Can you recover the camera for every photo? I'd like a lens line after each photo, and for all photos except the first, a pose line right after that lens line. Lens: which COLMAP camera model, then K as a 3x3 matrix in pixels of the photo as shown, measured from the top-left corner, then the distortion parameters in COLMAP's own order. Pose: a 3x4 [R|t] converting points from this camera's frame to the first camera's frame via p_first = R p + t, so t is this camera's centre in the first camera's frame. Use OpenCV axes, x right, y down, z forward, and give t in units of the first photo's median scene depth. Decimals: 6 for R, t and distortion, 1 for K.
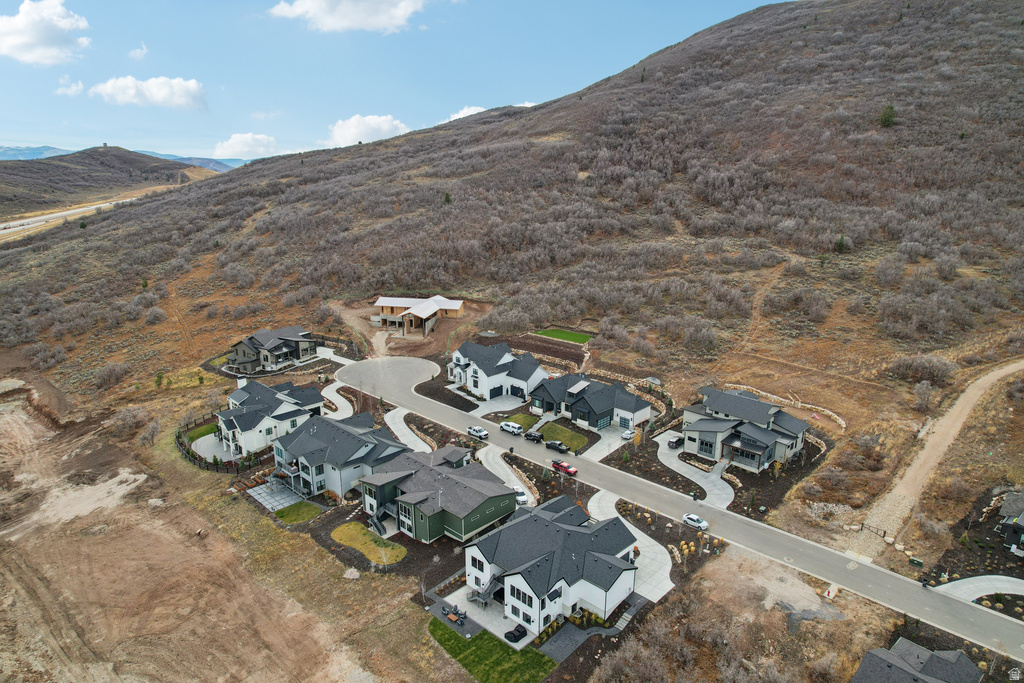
lens RADIAL K [[657.3, 0, 512.0], [0, 657.3, 341.5], [0, 0, 1]] dist [-0.072213, 0.058365]
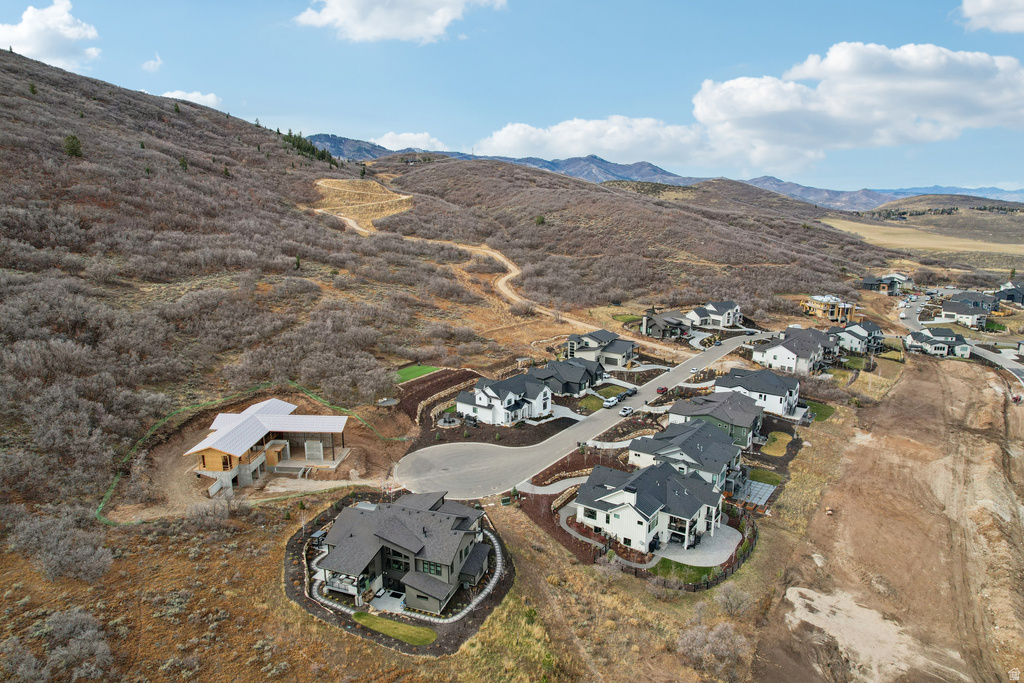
lens RADIAL K [[657.3, 0, 512.0], [0, 657.3, 341.5], [0, 0, 1]] dist [-0.072213, 0.058365]
pose [[-0.164948, -0.213509, 0.962915, -1.230177], [0.254802, 0.933923, 0.250728, -0.365616], [-0.952821, 0.286710, -0.099647, 1.339618]]
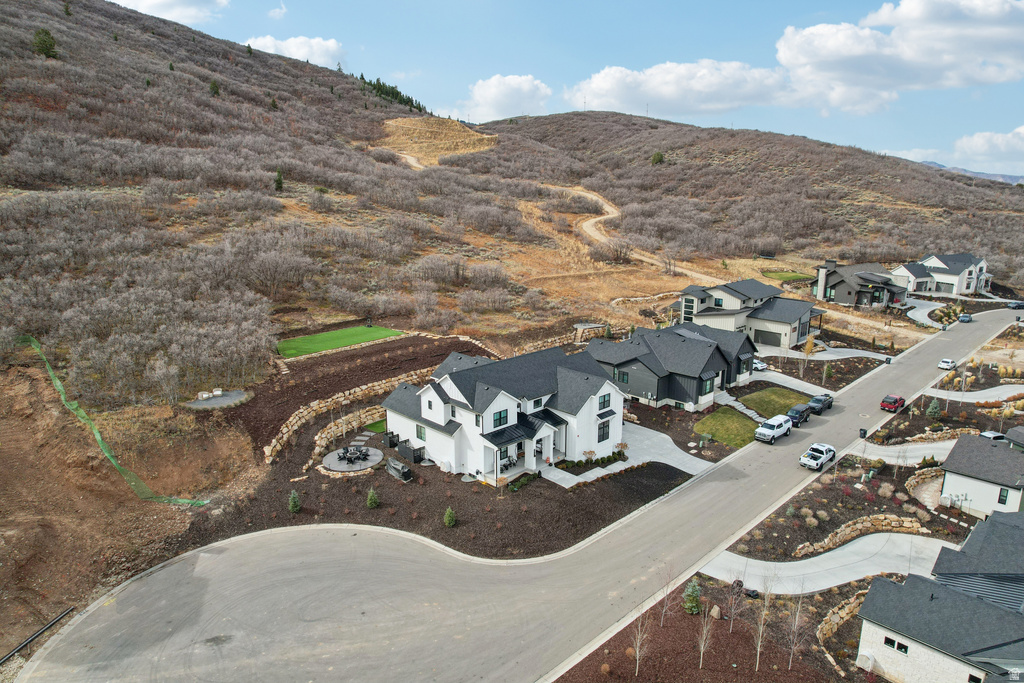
lens RADIAL K [[657.3, 0, 512.0], [0, 657.3, 341.5], [0, 0, 1]] dist [-0.072213, 0.058365]
pose [[0.024496, -0.232154, 0.972371, -0.522203], [0.261170, 0.940370, 0.217934, -0.108512], [-0.964982, 0.248616, 0.083667, 1.199169]]
